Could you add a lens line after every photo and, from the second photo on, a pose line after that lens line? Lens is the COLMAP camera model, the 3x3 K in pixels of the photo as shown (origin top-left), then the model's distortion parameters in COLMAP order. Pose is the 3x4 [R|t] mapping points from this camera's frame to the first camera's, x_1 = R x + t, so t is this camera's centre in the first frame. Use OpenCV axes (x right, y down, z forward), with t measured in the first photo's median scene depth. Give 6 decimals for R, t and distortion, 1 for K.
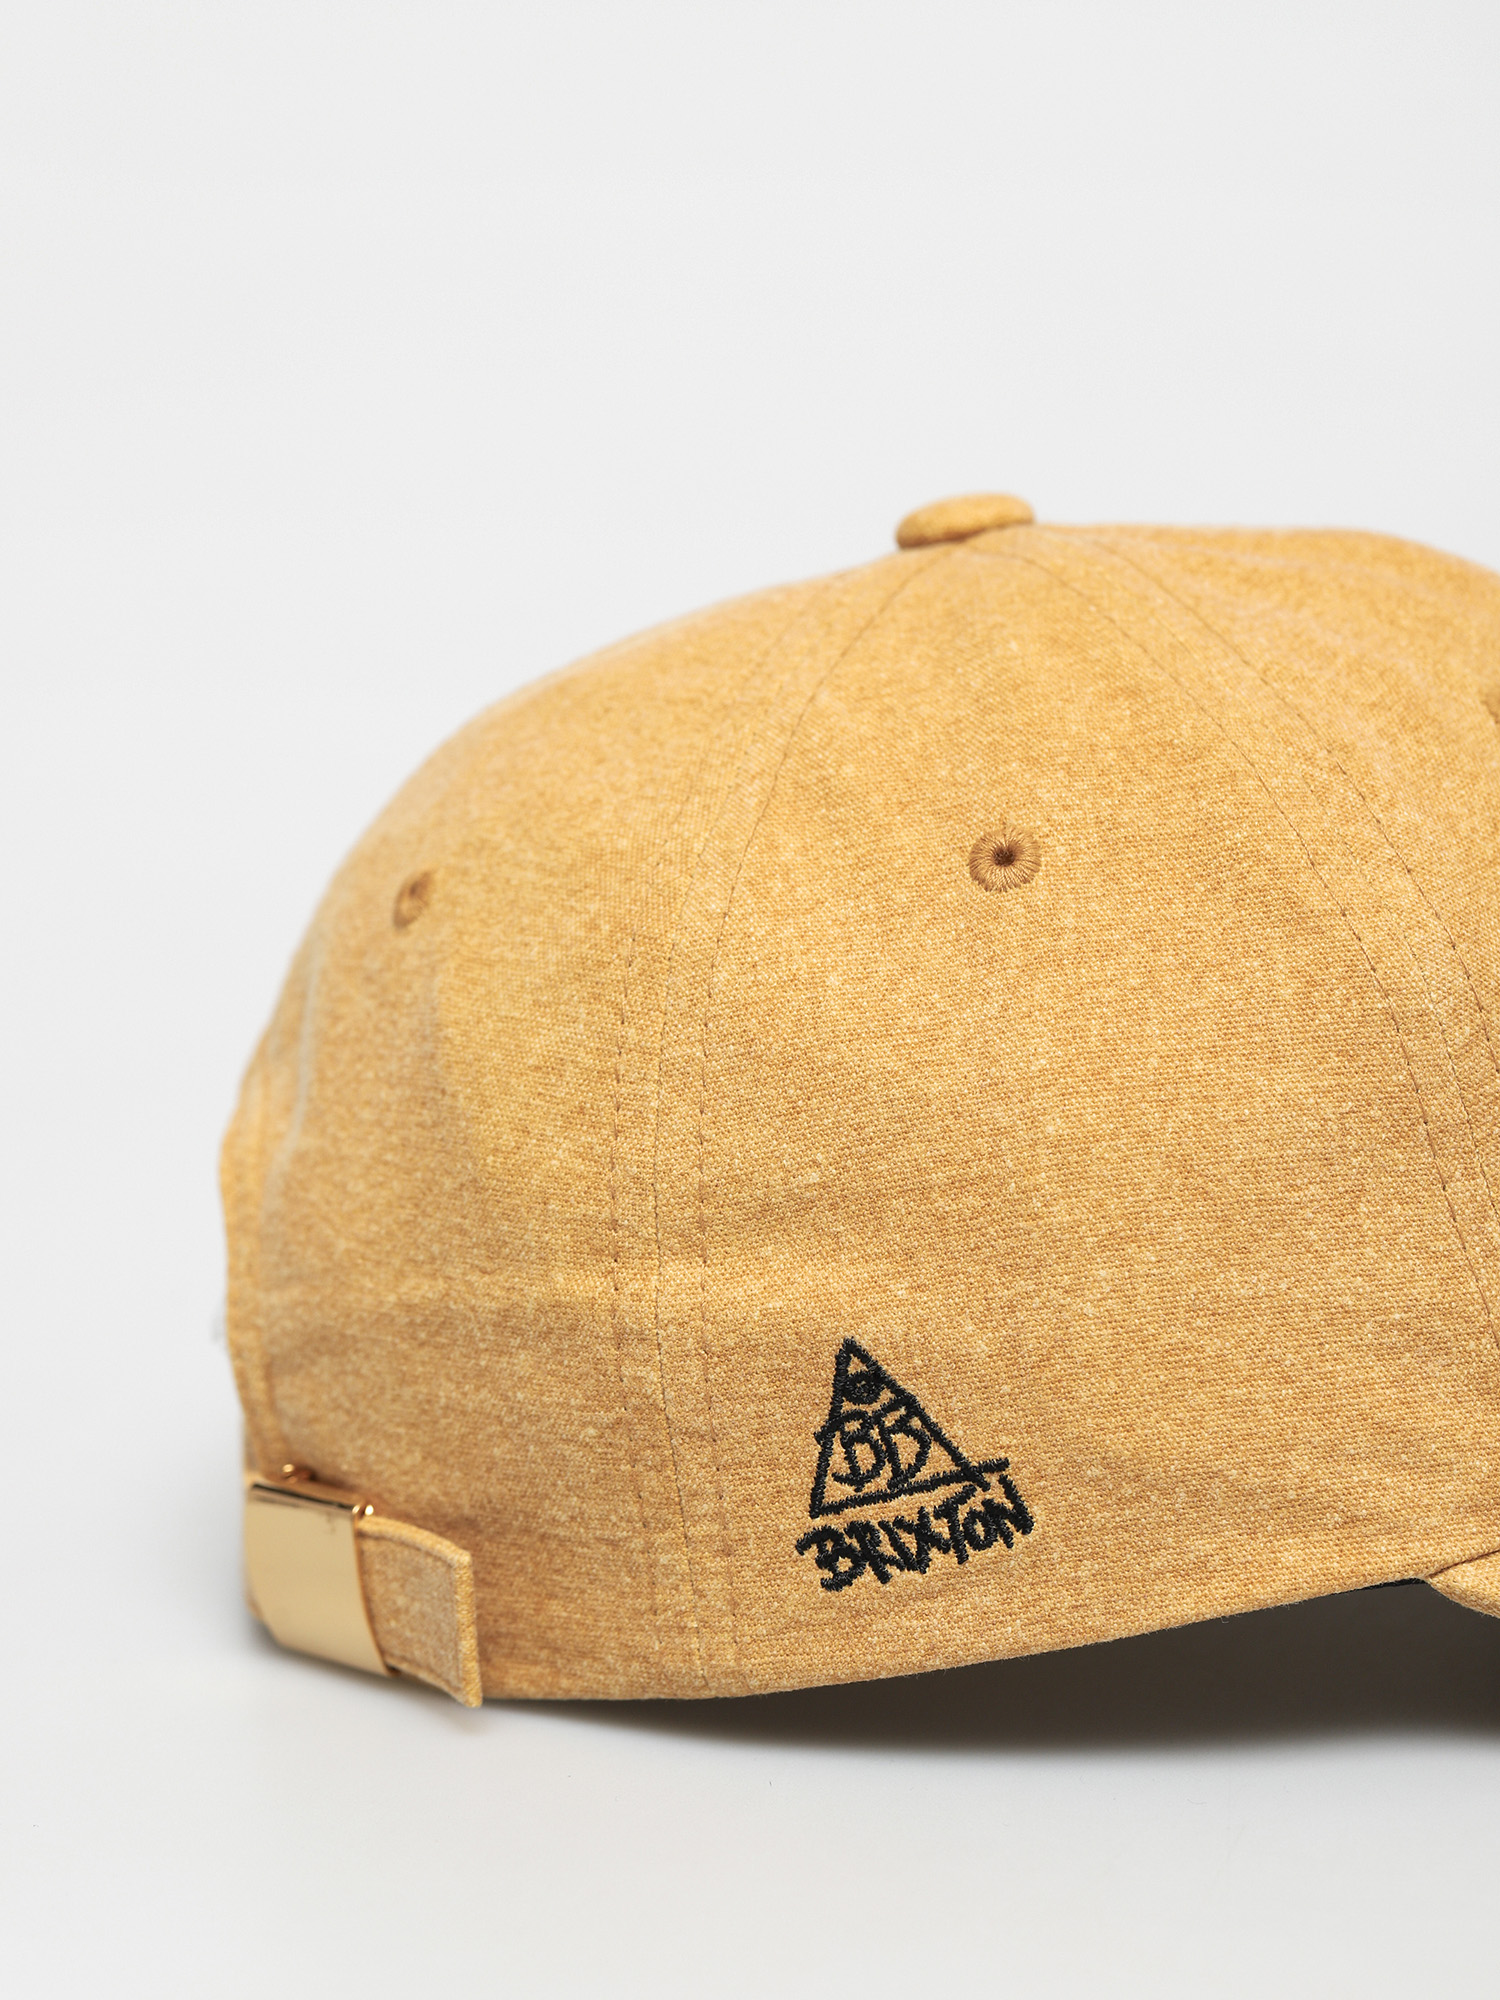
lens RADIAL K [[5651.9, 0, 750.0], [0, 5651.9, 1000.0], [0, 0, 1]] dist [0.108794, 0.477587]
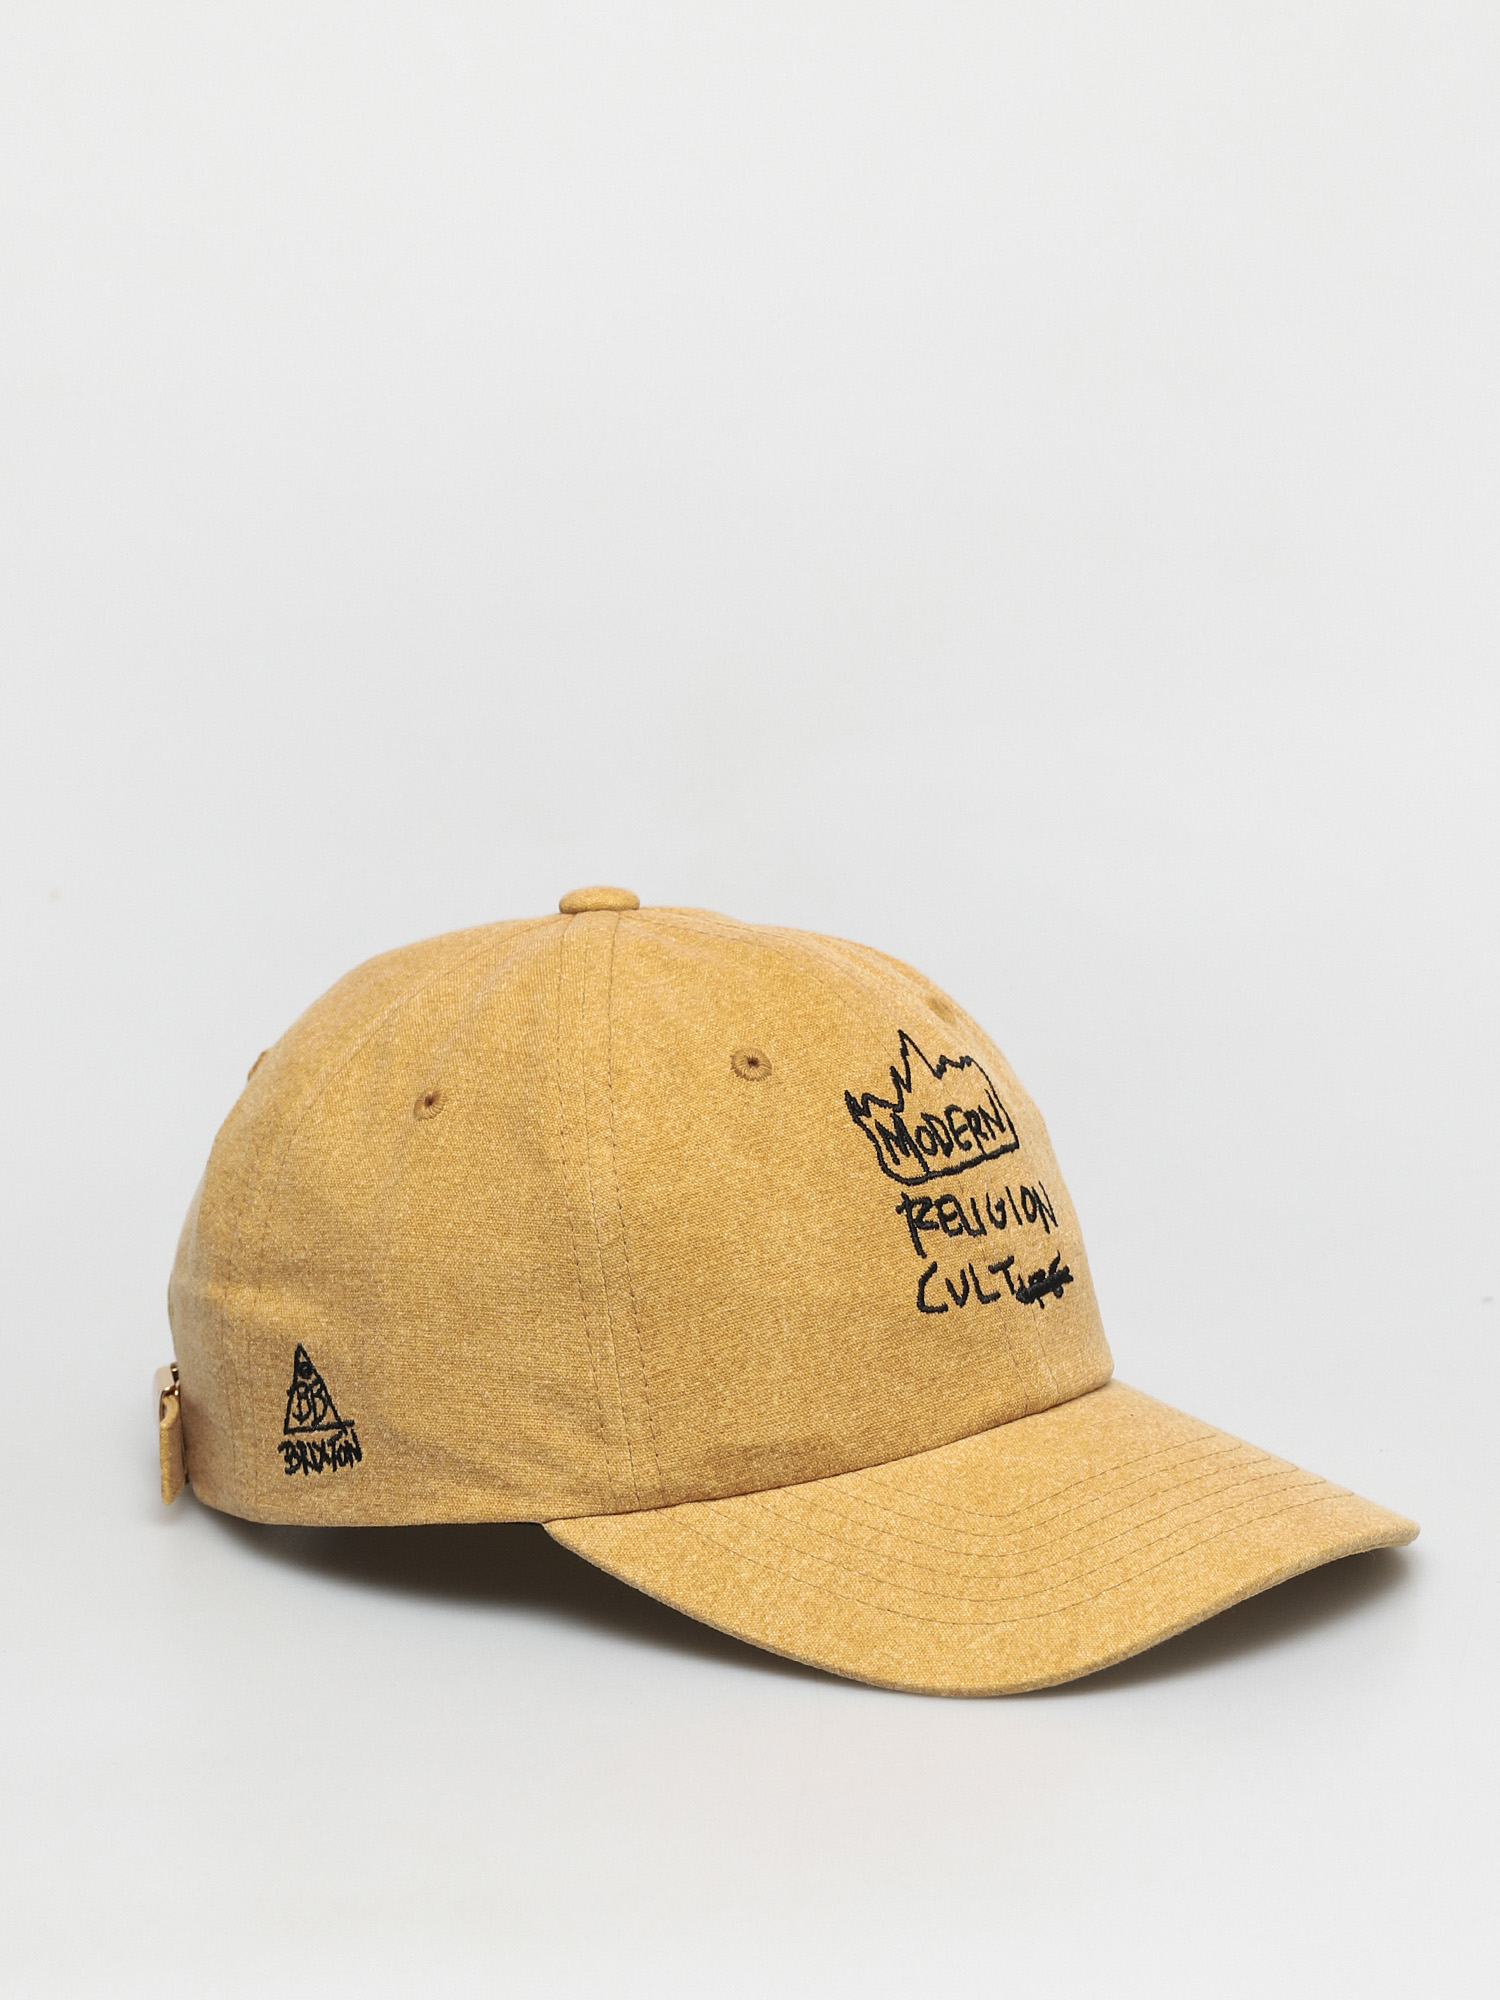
lens RADIAL K [[5651.9, 0, 750.0], [0, 5651.9, 1000.0], [0, 0, 1]] dist [0.108794, 0.477587]
pose [[0.906367, 0.150540, -0.394761, 0.877927], [-0.141443, 0.988567, 0.052234, -0.172275], [0.398111, 0.008493, 0.917298, -0.666937]]
